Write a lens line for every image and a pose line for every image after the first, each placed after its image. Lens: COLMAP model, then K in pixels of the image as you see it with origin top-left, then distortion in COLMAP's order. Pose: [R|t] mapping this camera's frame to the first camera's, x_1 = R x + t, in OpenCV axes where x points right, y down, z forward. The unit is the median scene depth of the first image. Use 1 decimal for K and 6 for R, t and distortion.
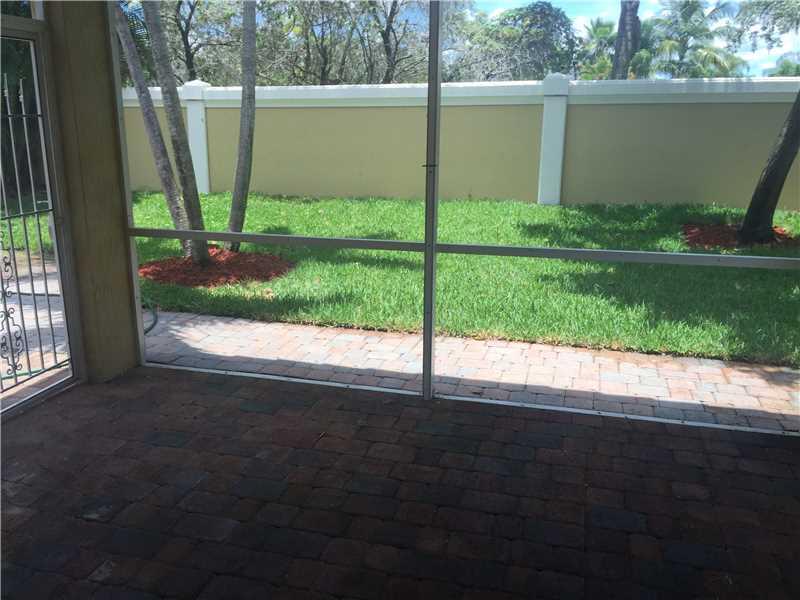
lens RADIAL K [[696.5, 0, 400.0], [0, 696.5, 300.0], [0, 0, 1]] dist [0.047657, -0.103894]
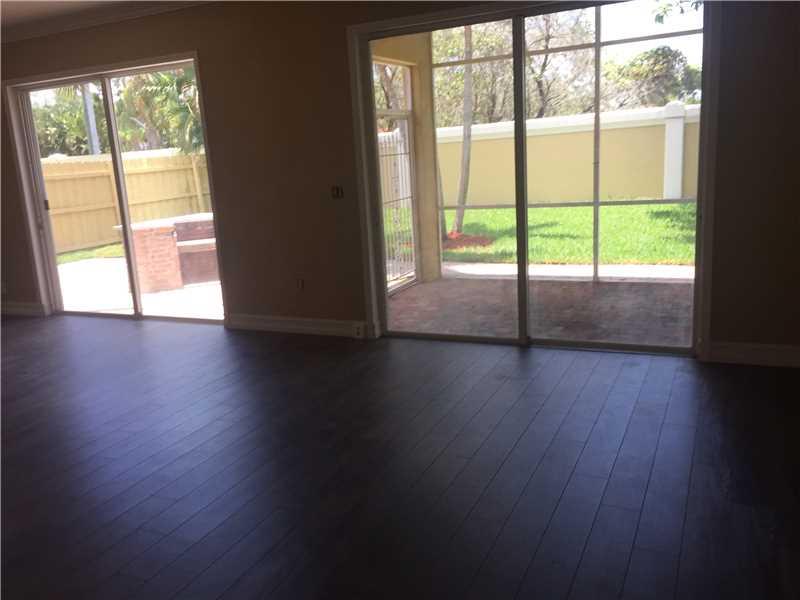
lens RADIAL K [[696.5, 0, 400.0], [0, 696.5, 300.0], [0, 0, 1]] dist [0.047657, -0.103894]
pose [[0.982352, -0.025041, -0.185356, -0.052529], [0.017717, 0.998999, -0.041065, 0.099045], [0.186199, 0.037056, 0.981813, -0.388003]]
